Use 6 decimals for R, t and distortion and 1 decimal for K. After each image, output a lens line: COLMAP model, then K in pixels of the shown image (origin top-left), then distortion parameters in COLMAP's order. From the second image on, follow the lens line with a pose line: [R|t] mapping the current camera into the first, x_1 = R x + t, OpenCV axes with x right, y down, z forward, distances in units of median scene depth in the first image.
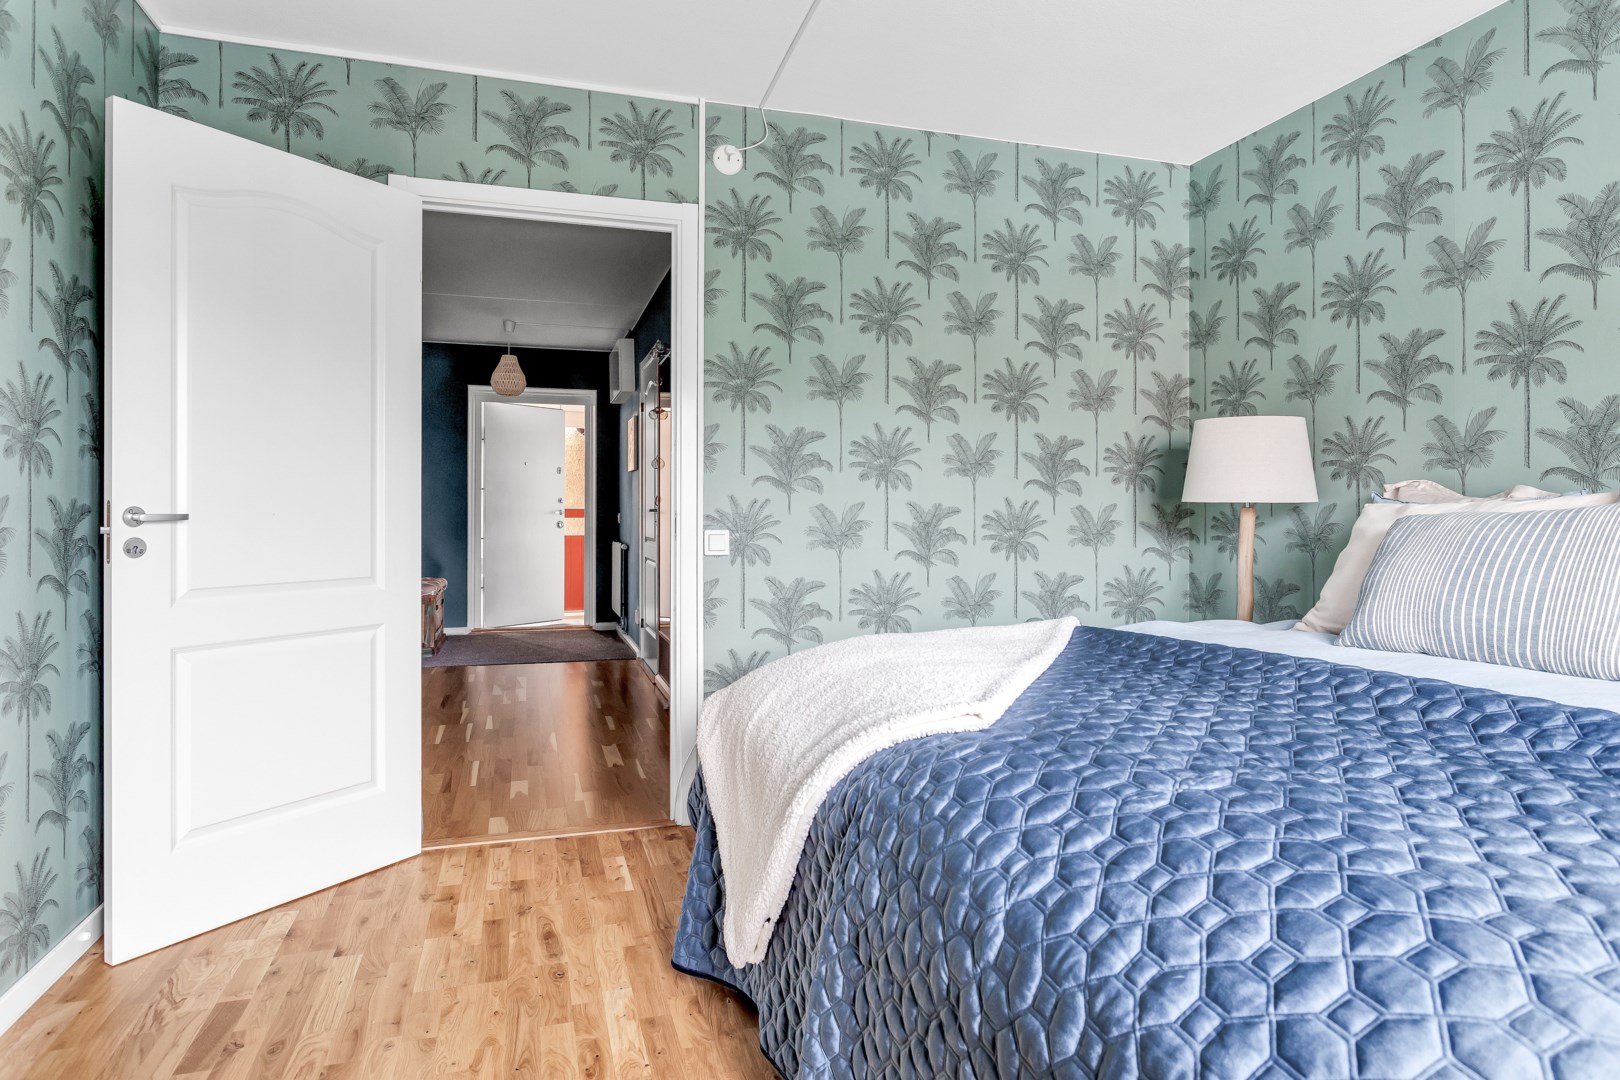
lens RADIAL K [[931.9, 0, 809.6], [0, 931.9, 531.8], [0, 0, 1]] dist [-0.013888, 0.005597]
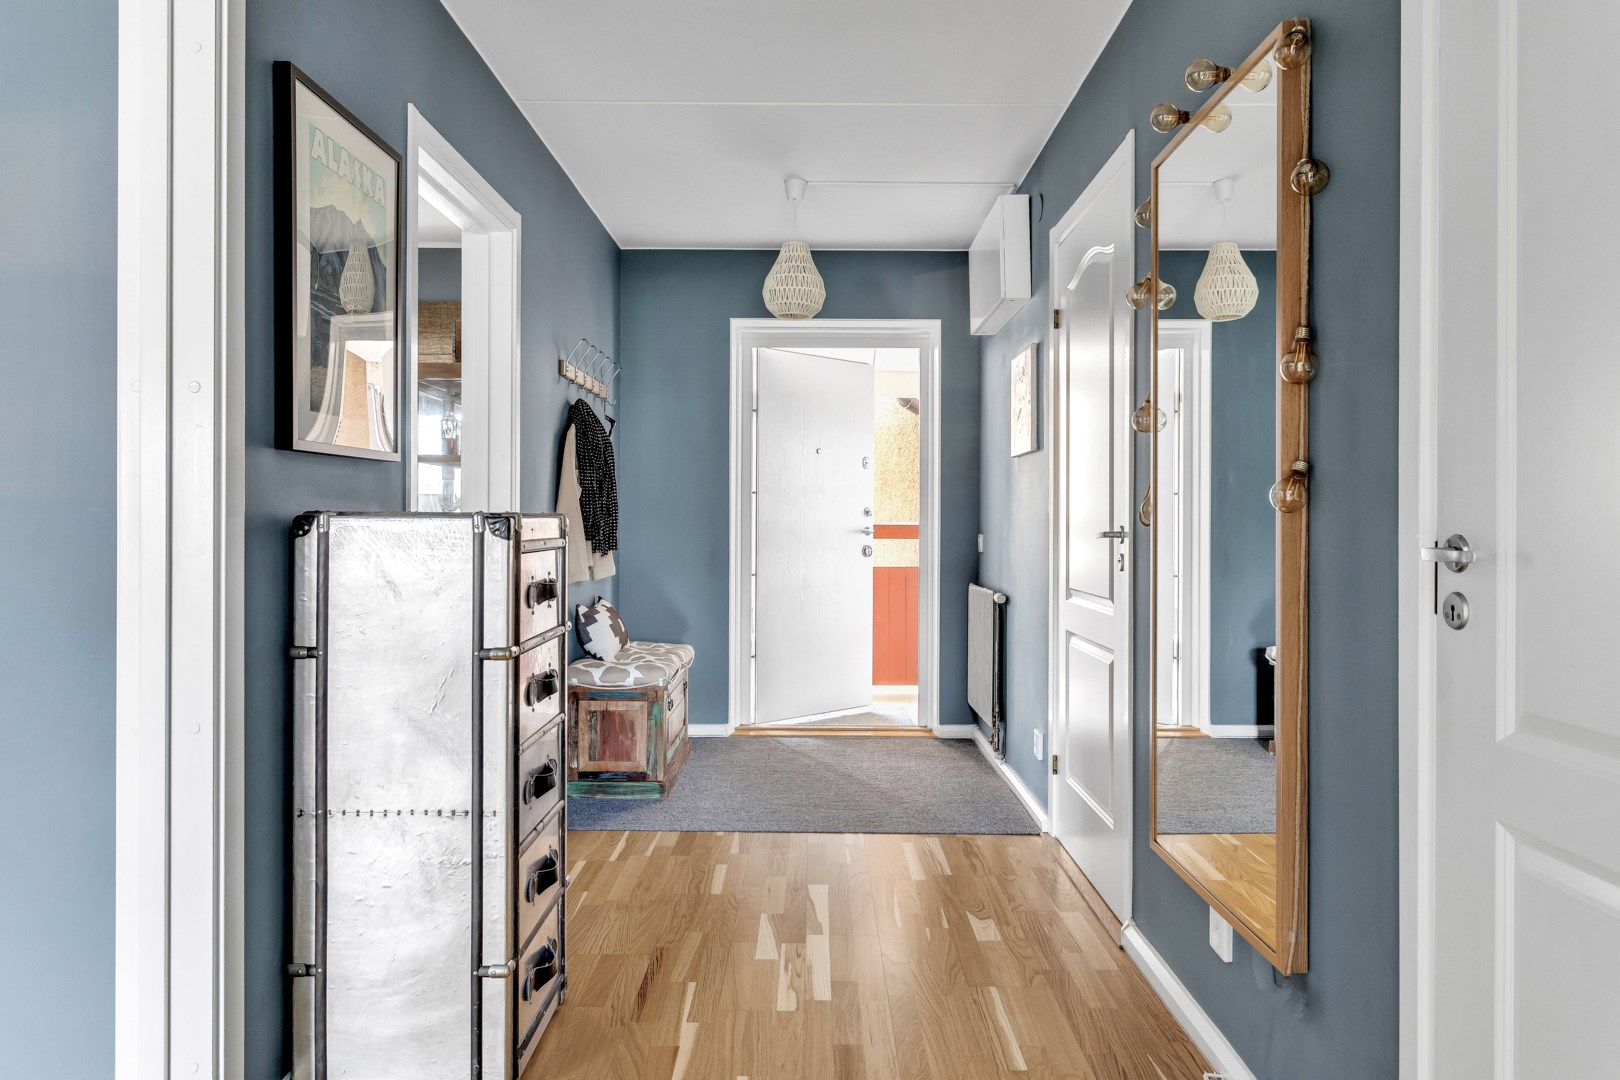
lens RADIAL K [[931.9, 0, 814.0], [0, 931.9, 551.6], [0, 0, 1]] dist [-0.013888, 0.005597]
pose [[0.956503, 0.006412, -0.291653, -0.140323], [-0.003875, 0.999949, 0.009275, -0.014350], [0.291698, -0.007741, 0.956479, 0.441692]]
